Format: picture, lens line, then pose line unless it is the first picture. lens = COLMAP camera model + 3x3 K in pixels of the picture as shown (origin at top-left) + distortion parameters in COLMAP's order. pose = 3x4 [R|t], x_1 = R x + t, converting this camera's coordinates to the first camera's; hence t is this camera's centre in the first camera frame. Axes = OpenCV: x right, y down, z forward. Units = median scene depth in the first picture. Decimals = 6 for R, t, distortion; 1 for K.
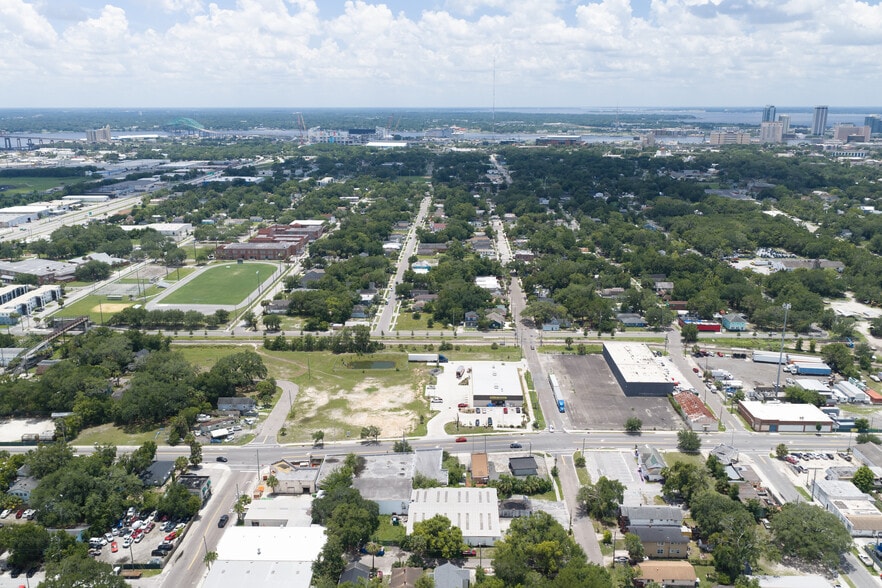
lens RADIAL K [[728.2, 0, 442.8], [0, 728.2, 293.9], [0, 0, 1]] dist [0.026522, -0.036956]
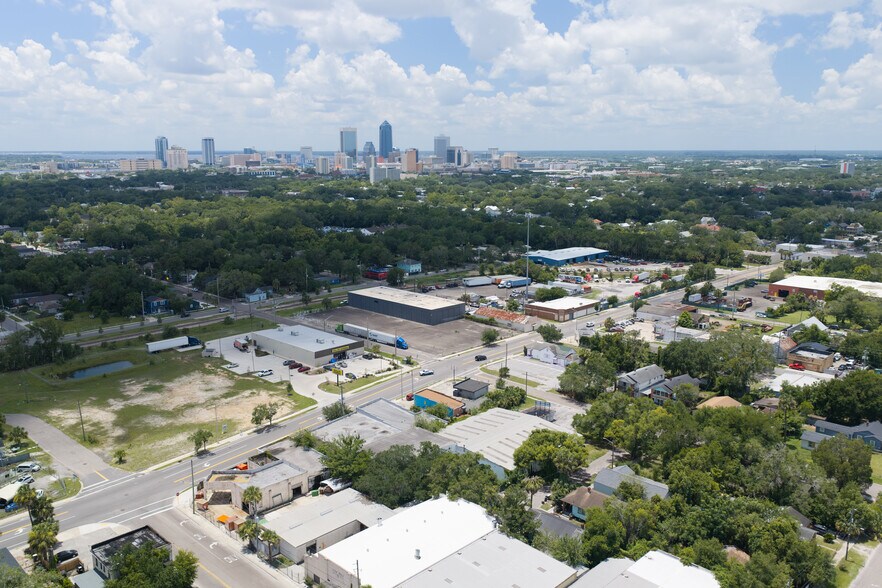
lens RADIAL K [[728.2, 0, 442.8], [0, 728.2, 293.9], [0, 0, 1]] dist [0.026522, -0.036956]
pose [[0.680712, -0.143914, 0.718276, -0.416255], [0.186669, 0.982221, 0.019891, 0.088018], [-0.708368, 0.120540, 0.695474, 0.355122]]
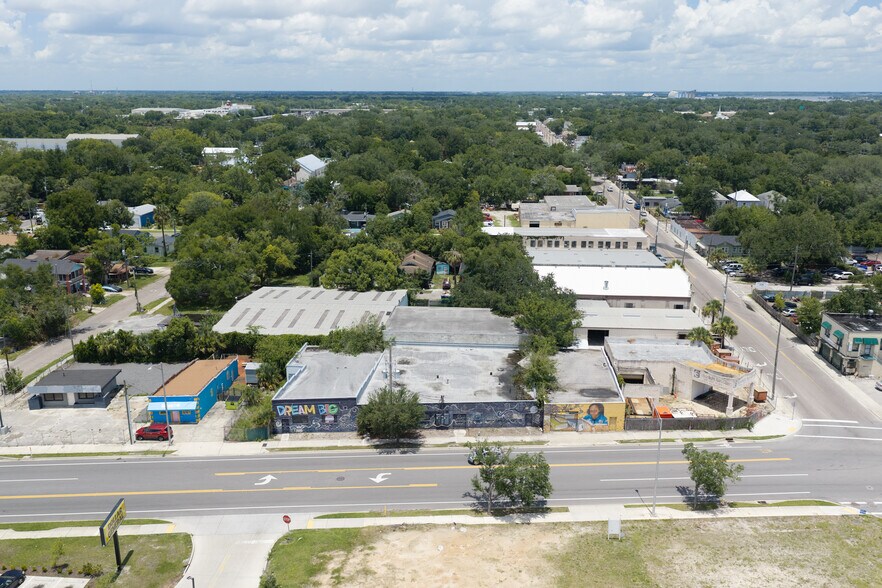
lens RADIAL K [[728.2, 0, 442.8], [0, 728.2, 293.9], [0, 0, 1]] dist [0.026522, -0.036956]
pose [[-0.998544, -0.015303, 0.051731, -0.078916], [0.012996, 0.862447, 0.505981, 0.006648], [-0.052358, 0.505916, -0.860992, 1.073538]]
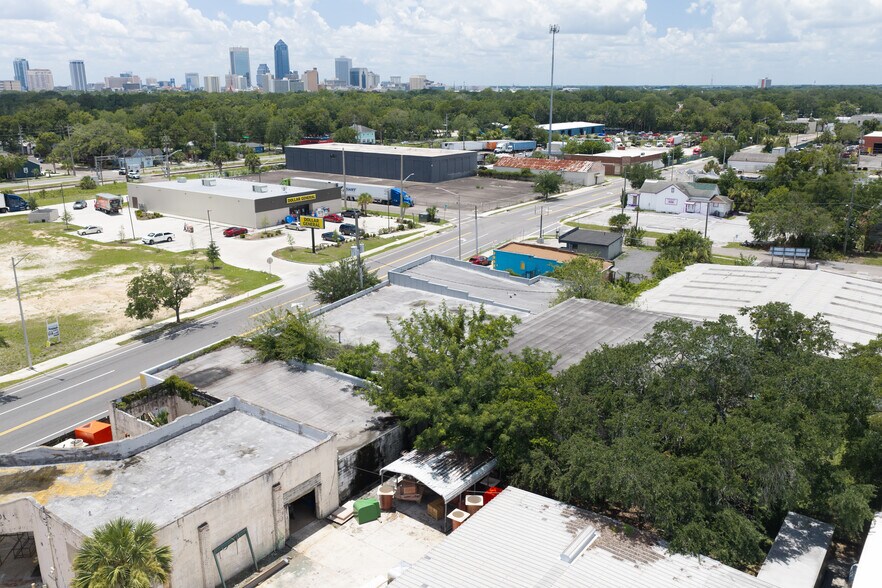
lens RADIAL K [[728.2, 0, 442.8], [0, 728.2, 293.9], [0, 0, 1]] dist [0.026522, -0.036956]
pose [[0.572911, -0.225251, 0.788057, -0.228353], [0.210240, 0.969712, 0.124331, 0.161519], [-0.792194, 0.094450, 0.602916, 0.681889]]
